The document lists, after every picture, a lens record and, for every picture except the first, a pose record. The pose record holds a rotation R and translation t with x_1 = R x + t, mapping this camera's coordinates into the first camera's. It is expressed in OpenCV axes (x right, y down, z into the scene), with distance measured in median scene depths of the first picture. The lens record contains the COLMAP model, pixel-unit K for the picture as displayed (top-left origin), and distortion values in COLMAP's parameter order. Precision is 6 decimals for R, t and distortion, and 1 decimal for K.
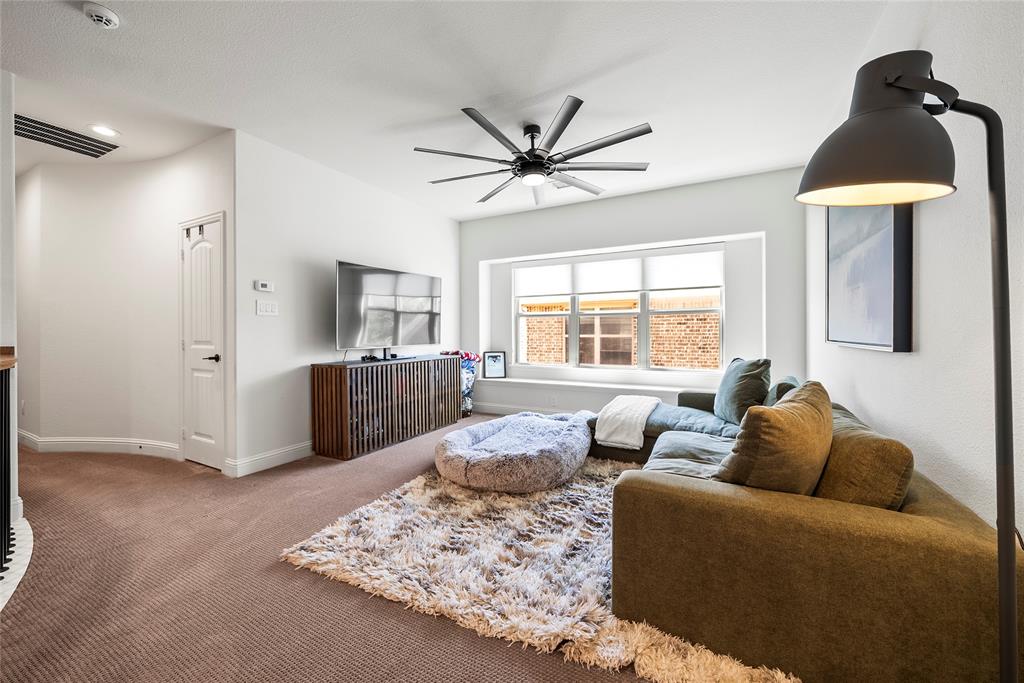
lens RADIAL K [[389.3, 0, 516.4], [0, 389.3, 338.0], [0, 0, 1]] dist [-0.000712, 0.000093]
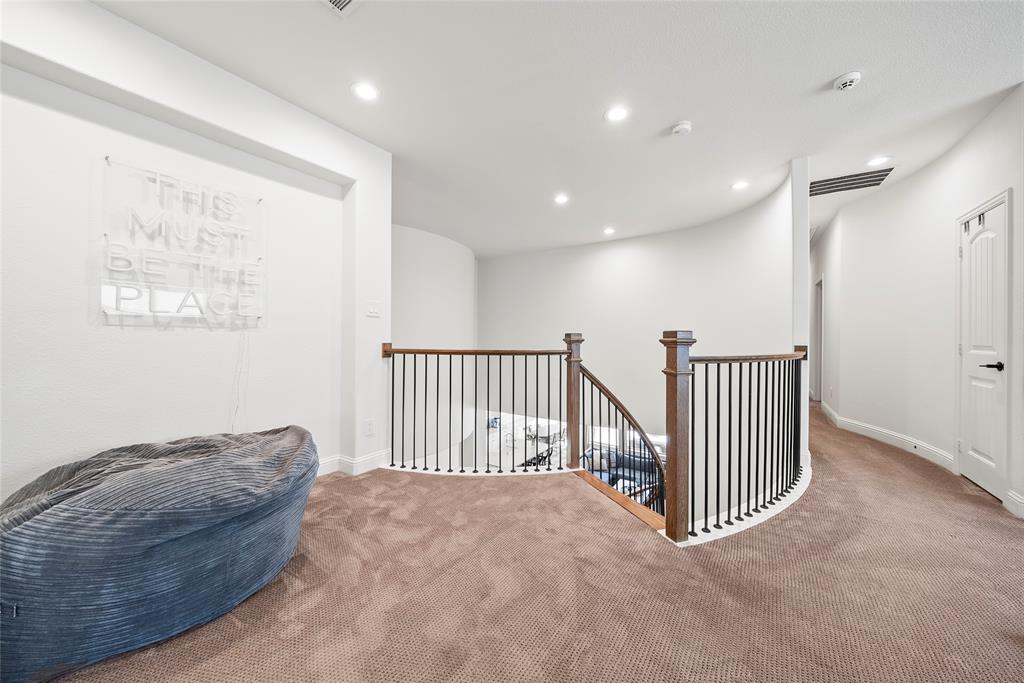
lens RADIAL K [[365.9, 0, 515.9], [0, 365.9, 338.9], [0, 0, 1]] dist [-0.006119, -0.000135]
pose [[-0.097889, 0.006046, -0.995179, 0.107146], [-0.012973, 0.999889, 0.007351, 0.000170], [0.995113, 0.013630, -0.097800, 0.038523]]
